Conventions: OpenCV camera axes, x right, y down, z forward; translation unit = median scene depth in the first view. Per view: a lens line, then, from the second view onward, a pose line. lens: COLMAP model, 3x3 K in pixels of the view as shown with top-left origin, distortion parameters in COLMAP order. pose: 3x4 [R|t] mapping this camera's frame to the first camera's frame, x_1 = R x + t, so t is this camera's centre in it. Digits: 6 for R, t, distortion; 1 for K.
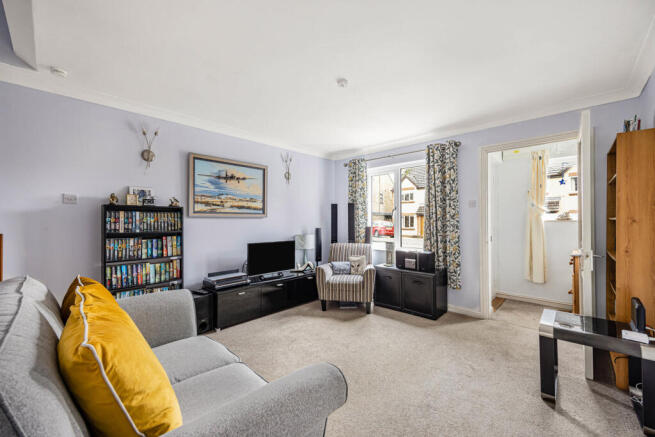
lens RADIAL K [[252.9, 0, 327.2], [0, 252.9, 222.9], [0, 0, 1]] dist [0.001162, 0.000005]
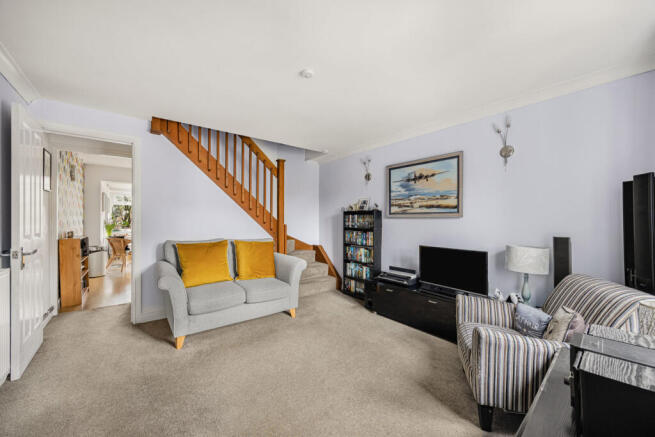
lens RADIAL K [[252.9, 0, 328.0], [0, 252.9, 217.1], [0, 0, 1]] dist [0.001162, 0.000005]
pose [[-0.120808, 0.001138, -0.992675, 0.674984], [-0.002782, 0.999995, 0.001485, -0.025105], [0.992672, 0.002941, -0.120804, 0.797349]]
